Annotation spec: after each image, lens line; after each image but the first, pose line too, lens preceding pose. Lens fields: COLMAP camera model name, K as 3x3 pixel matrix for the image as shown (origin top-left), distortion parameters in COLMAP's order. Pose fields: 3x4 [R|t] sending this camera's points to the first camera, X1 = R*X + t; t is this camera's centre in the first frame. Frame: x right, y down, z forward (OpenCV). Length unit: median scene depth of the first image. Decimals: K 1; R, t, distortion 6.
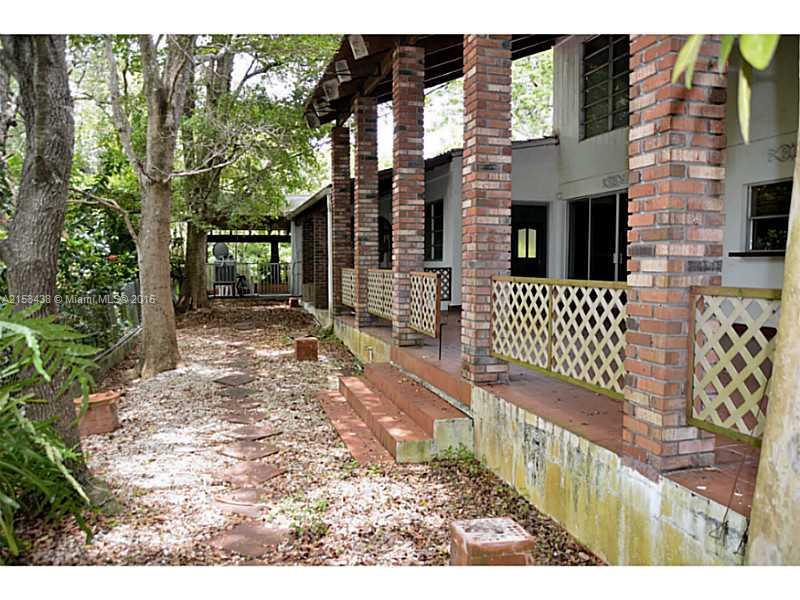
lens RADIAL K [[659.6, 0, 400.0], [0, 659.6, 300.0], [0, 0, 1]] dist [-0.142833, 0.169667]
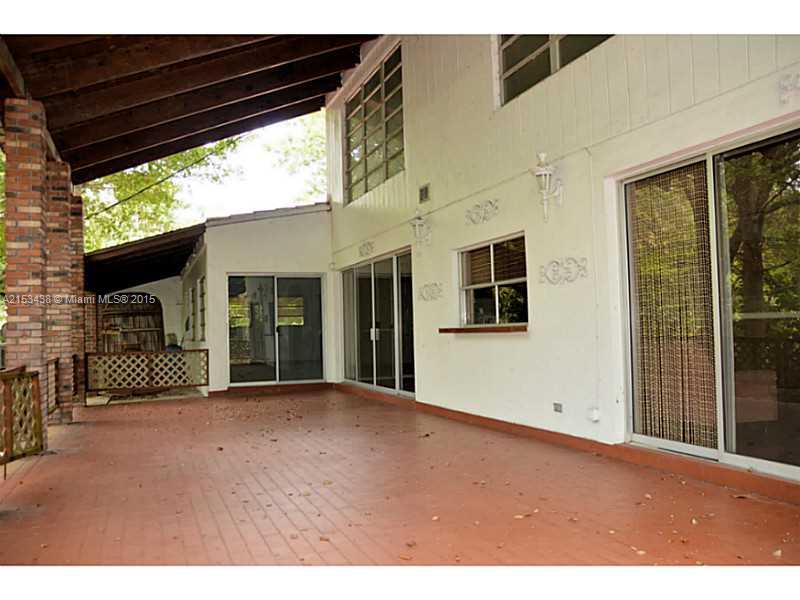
lens RADIAL K [[659.6, 0, 400.0], [0, 659.6, 300.0], [0, 0, 1]] dist [-0.142833, 0.169667]
pose [[0.992696, -0.024072, 0.118216, 0.263680], [0.036206, 0.994167, -0.101596, -0.017536], [-0.115081, 0.105134, 0.987777, 0.093569]]
